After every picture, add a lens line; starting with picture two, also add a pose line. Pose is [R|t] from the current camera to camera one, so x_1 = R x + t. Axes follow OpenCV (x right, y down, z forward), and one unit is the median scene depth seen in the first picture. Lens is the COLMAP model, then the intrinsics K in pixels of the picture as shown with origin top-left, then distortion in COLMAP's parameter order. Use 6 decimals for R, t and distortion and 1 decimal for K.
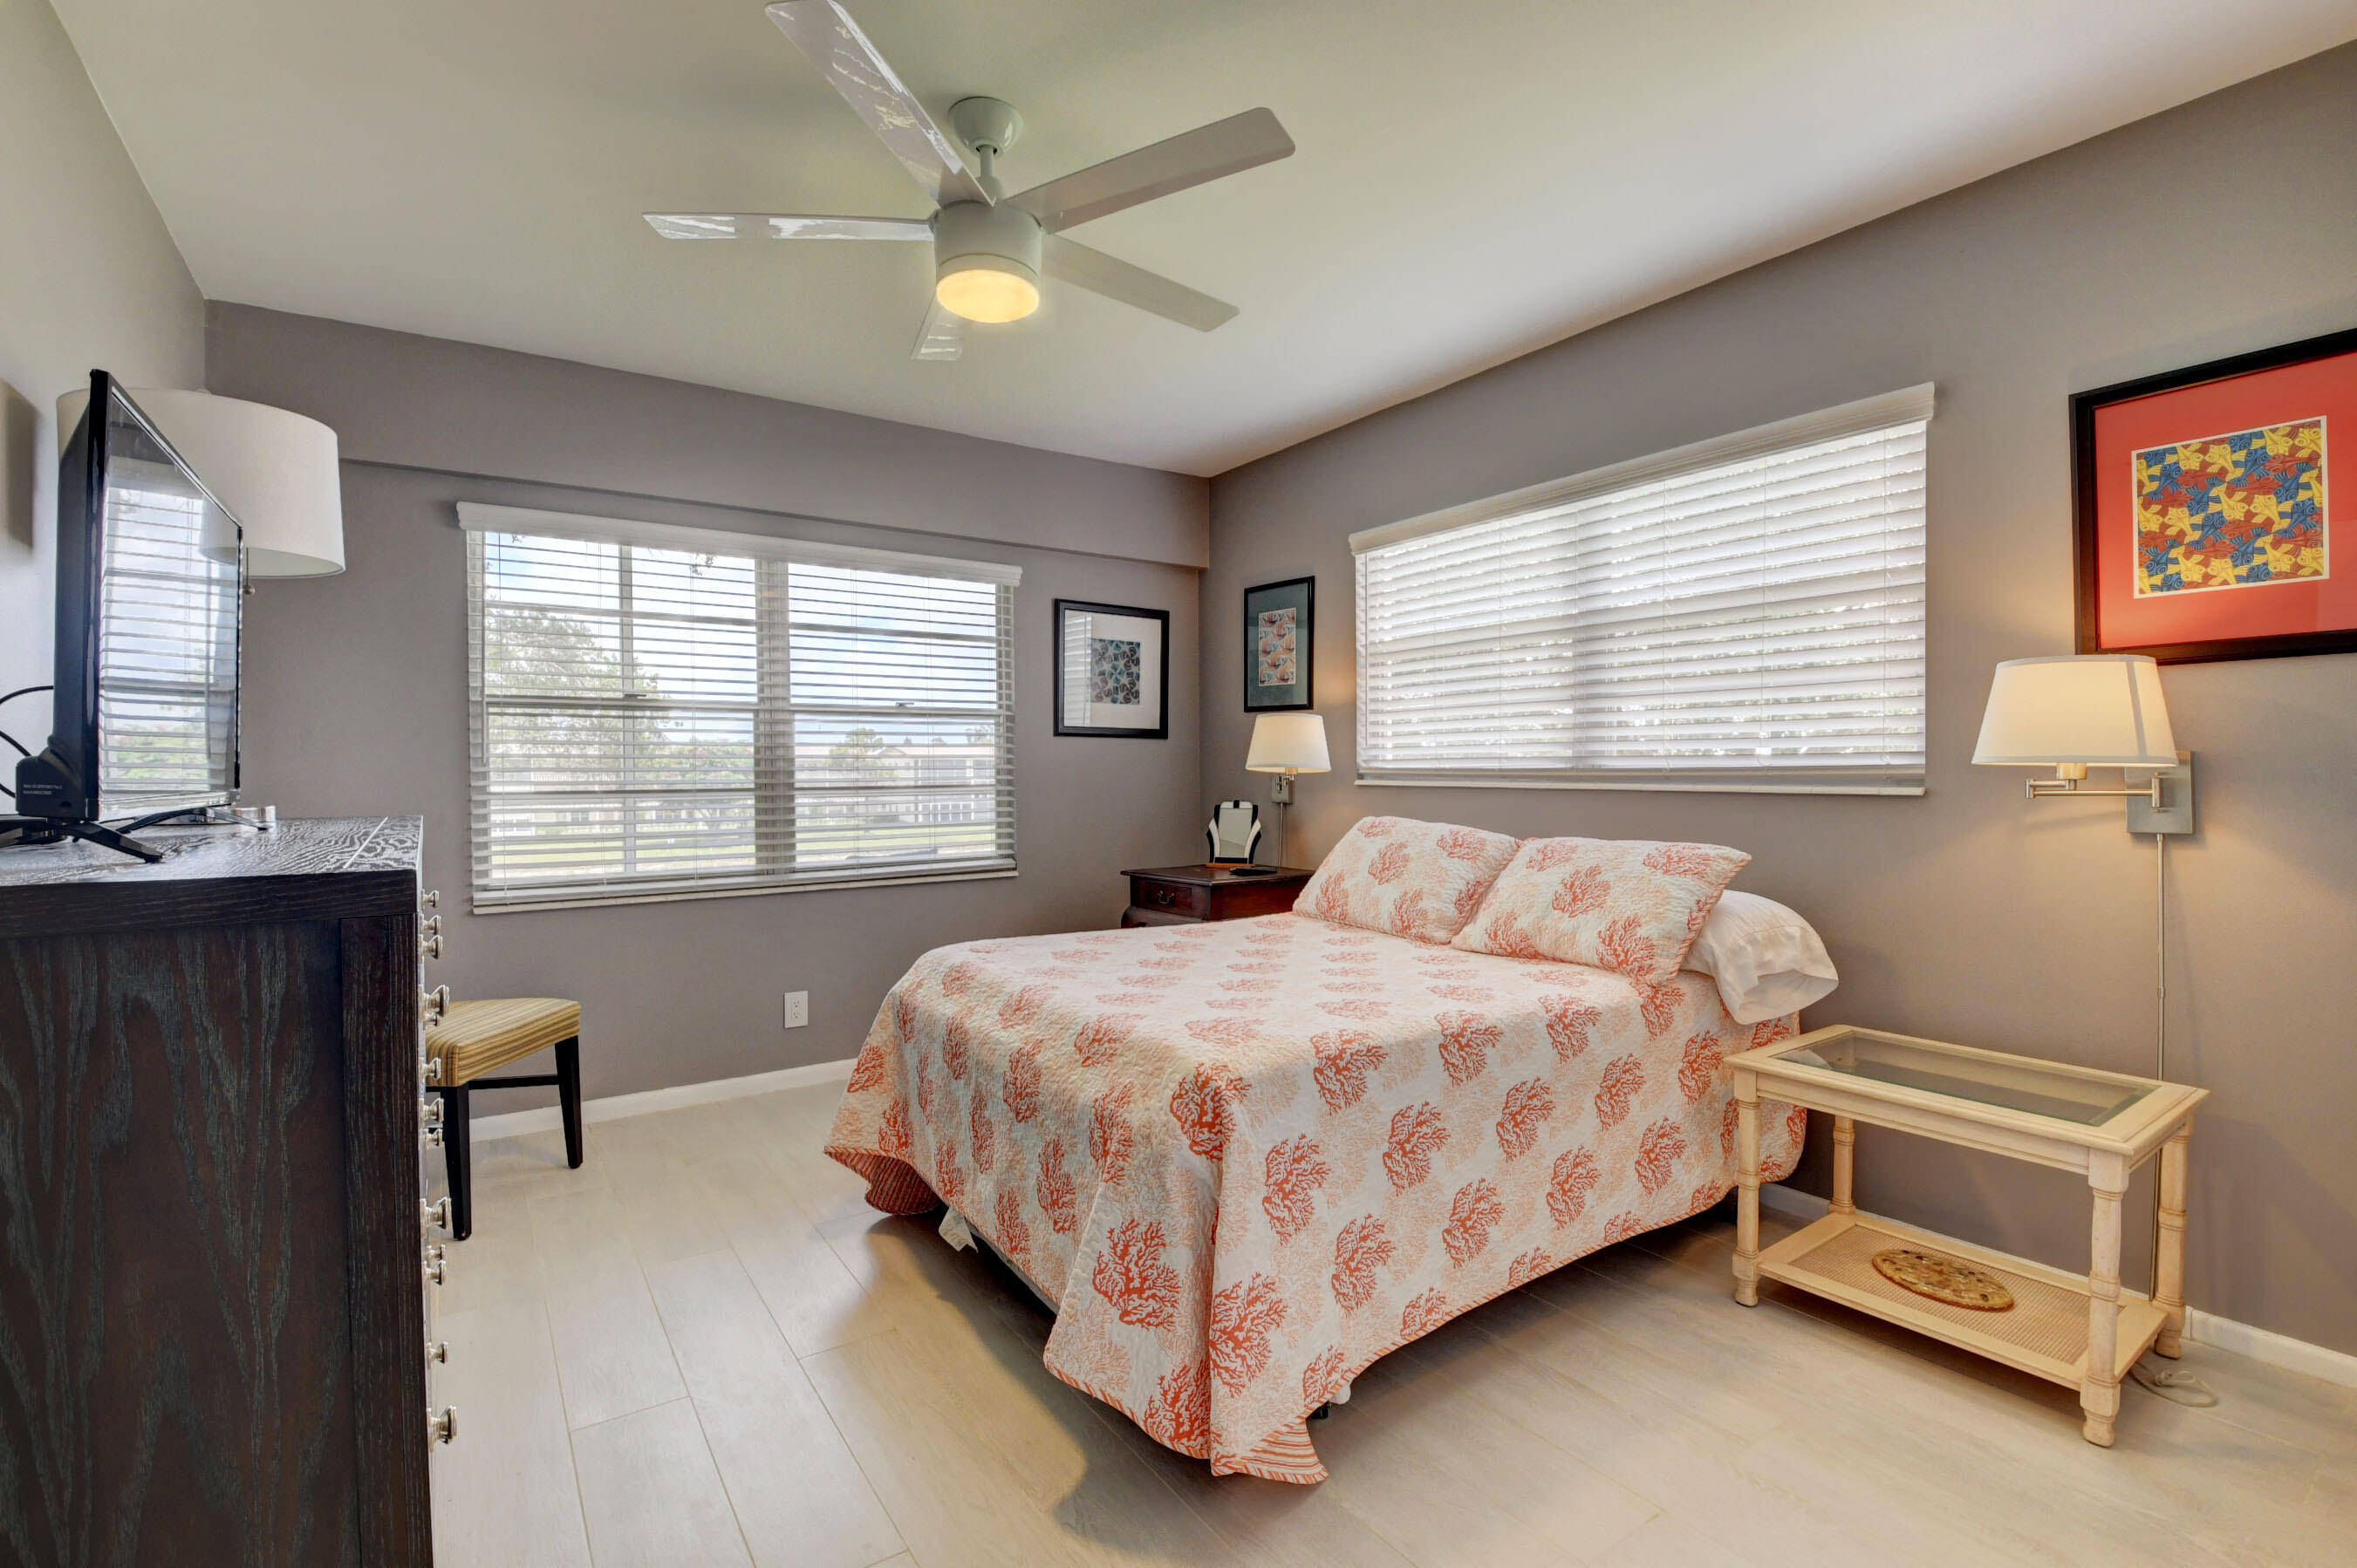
lens RADIAL K [[1041.8, 0, 1174.8], [0, 1041.8, 786.0], [0, 0, 1]] dist [0.013891, -0.024983]
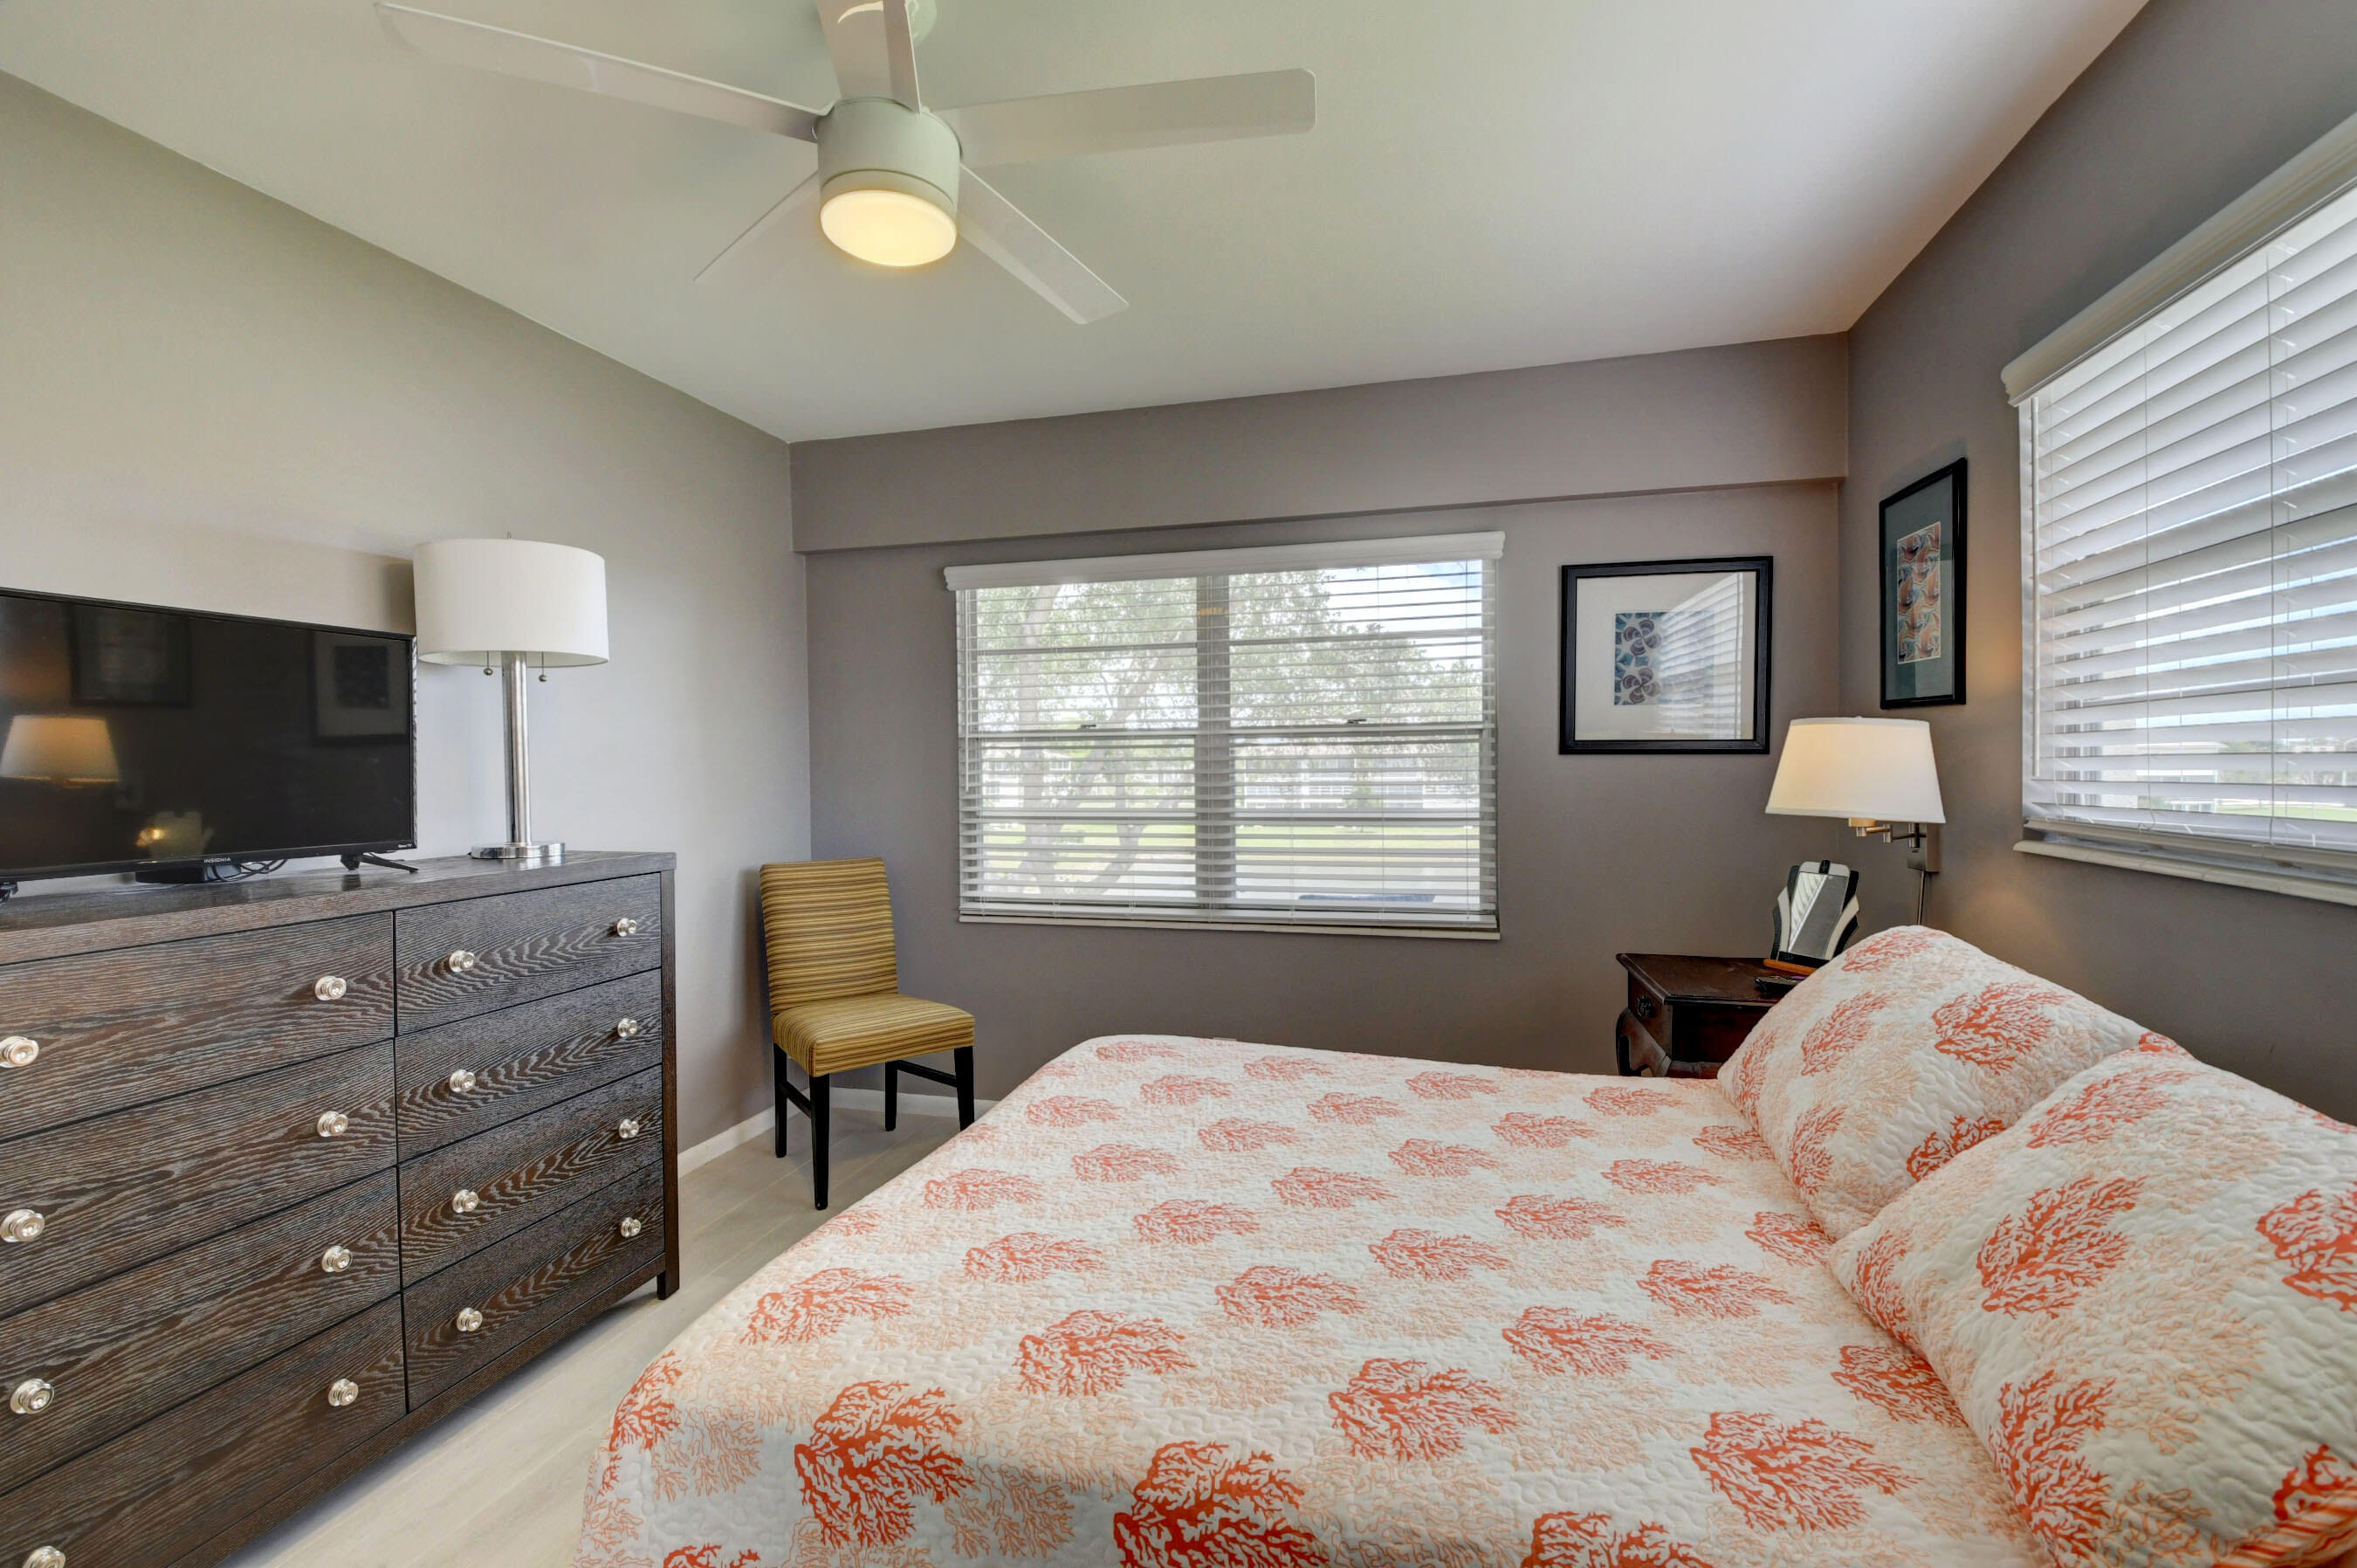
lens RADIAL K [[1042.0, 0, 1174.8], [0, 1042.0, 786.0], [0, 0, 1]] dist [0.013891, -0.024983]
pose [[0.639959, 0.016111, -0.768240, 0.299748], [-0.006201, 0.999856, 0.015804, -0.038952], [0.768384, -0.005350, 0.639967, 0.353183]]
